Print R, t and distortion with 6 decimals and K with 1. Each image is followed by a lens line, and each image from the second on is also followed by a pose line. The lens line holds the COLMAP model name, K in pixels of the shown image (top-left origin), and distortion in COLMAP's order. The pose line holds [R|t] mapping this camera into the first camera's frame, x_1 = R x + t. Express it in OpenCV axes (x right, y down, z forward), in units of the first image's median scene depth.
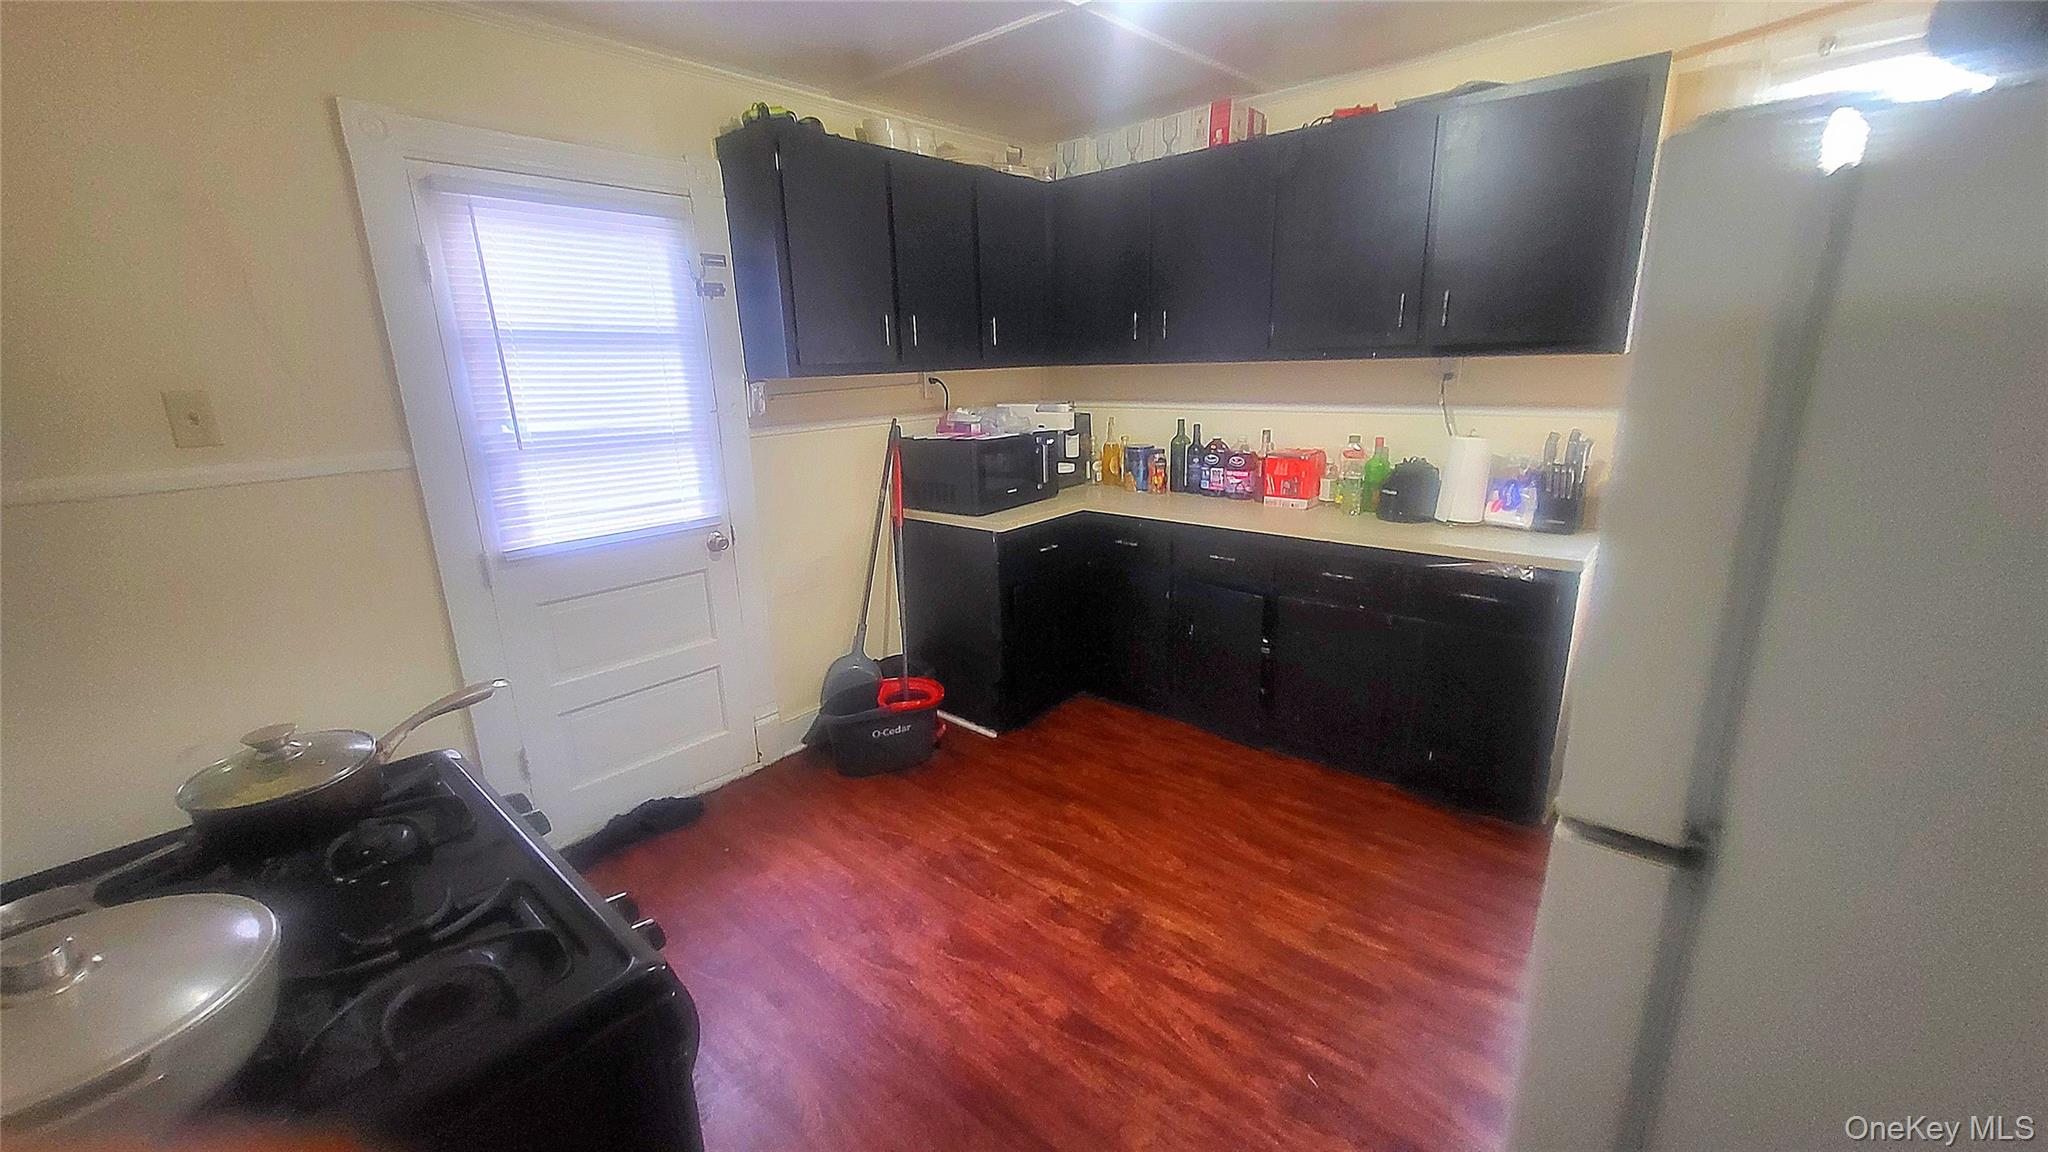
lens RADIAL K [[822.2, 0, 1024.0], [0, 822.2, 576.0], [0, 0, 1]] dist [0.000246, -0.000108]
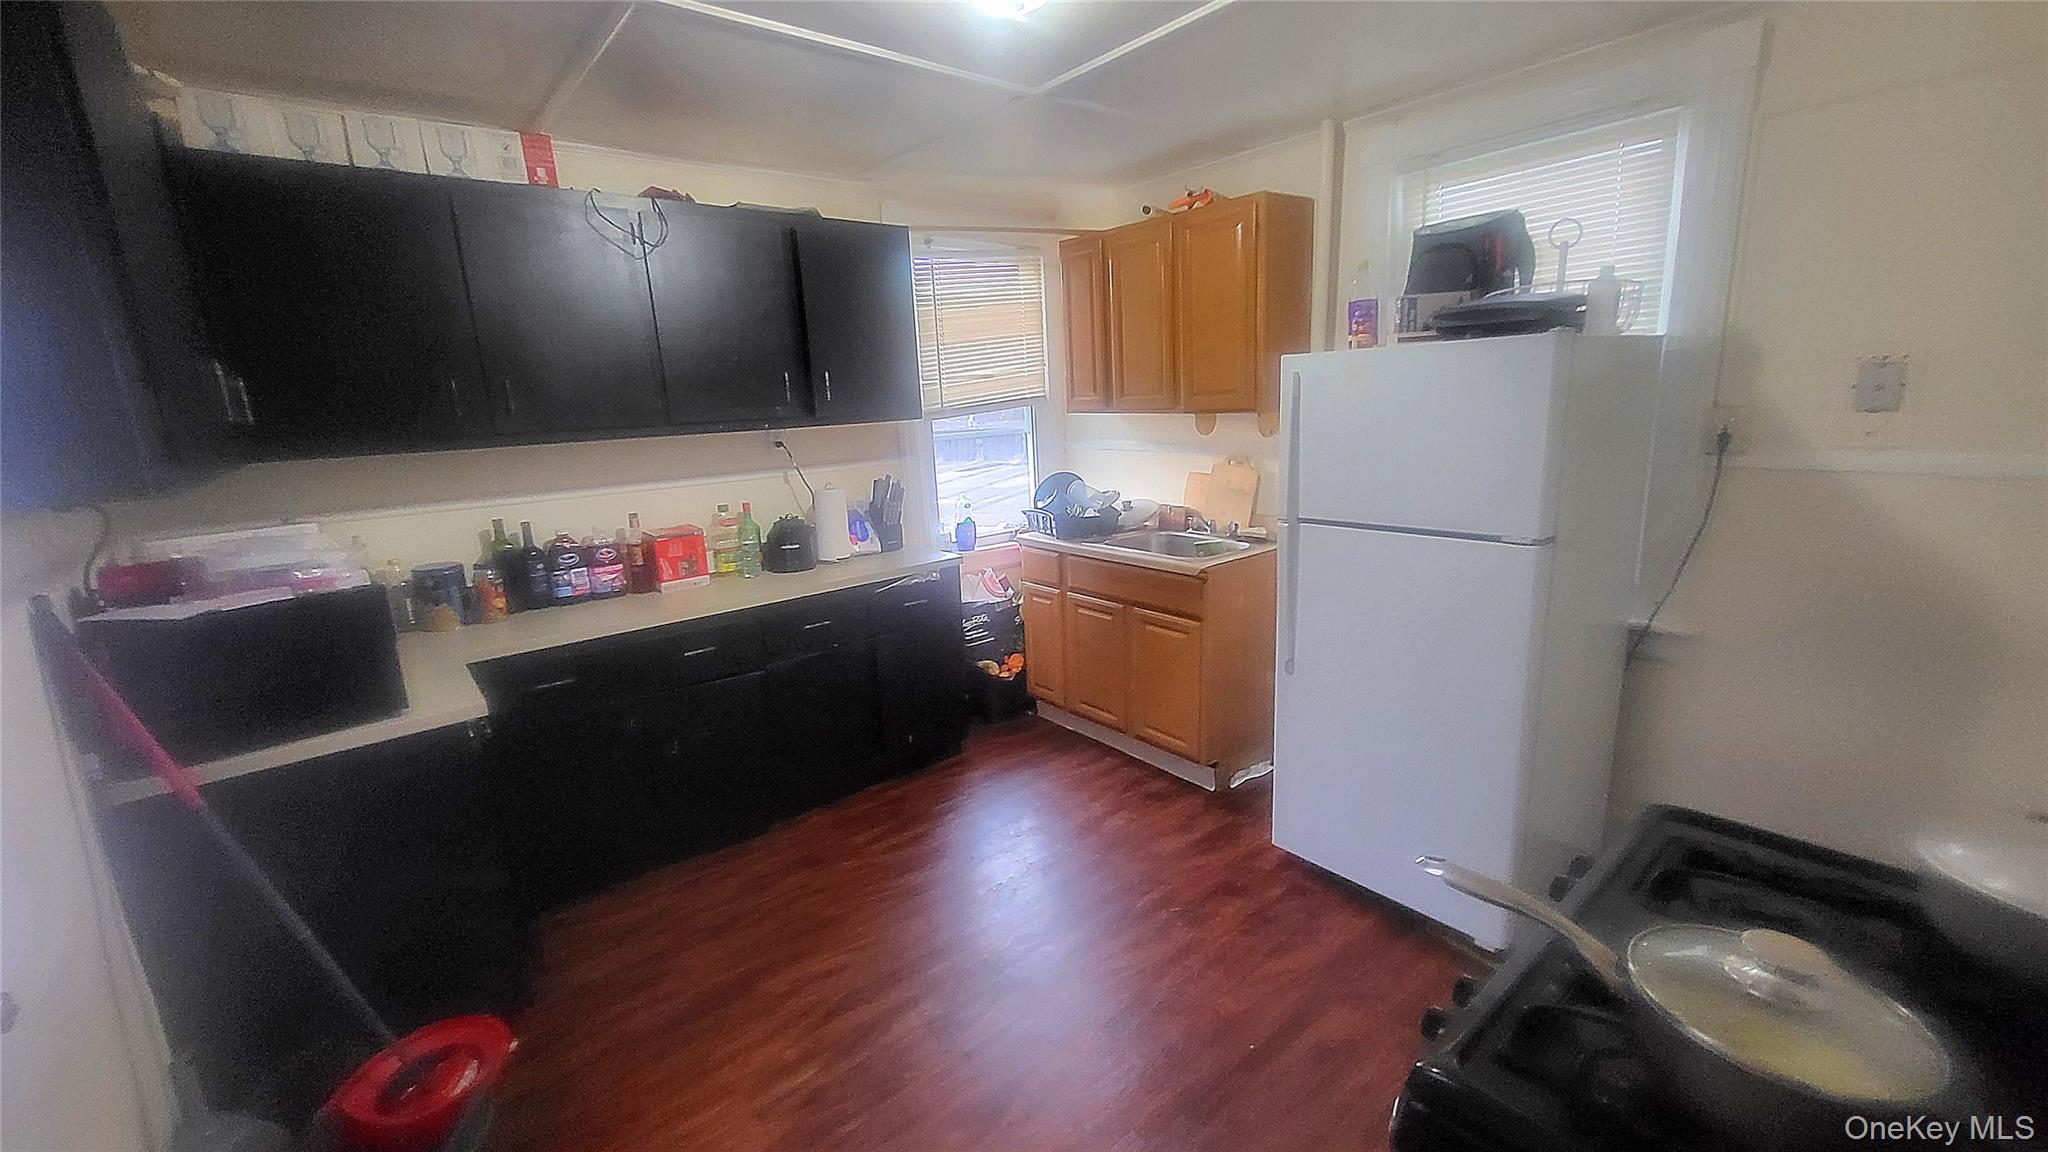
lens RADIAL K [[802.0, 0, 1016.9], [0, 802.0, 575.6], [0, 0, 1]] dist [-0.000485, -0.000114]
pose [[0.161989, -0.193223, 0.967690, -0.511614], [0.296798, 0.944775, 0.138965, -0.113790], [-0.941101, 0.264698, 0.210391, 0.450945]]
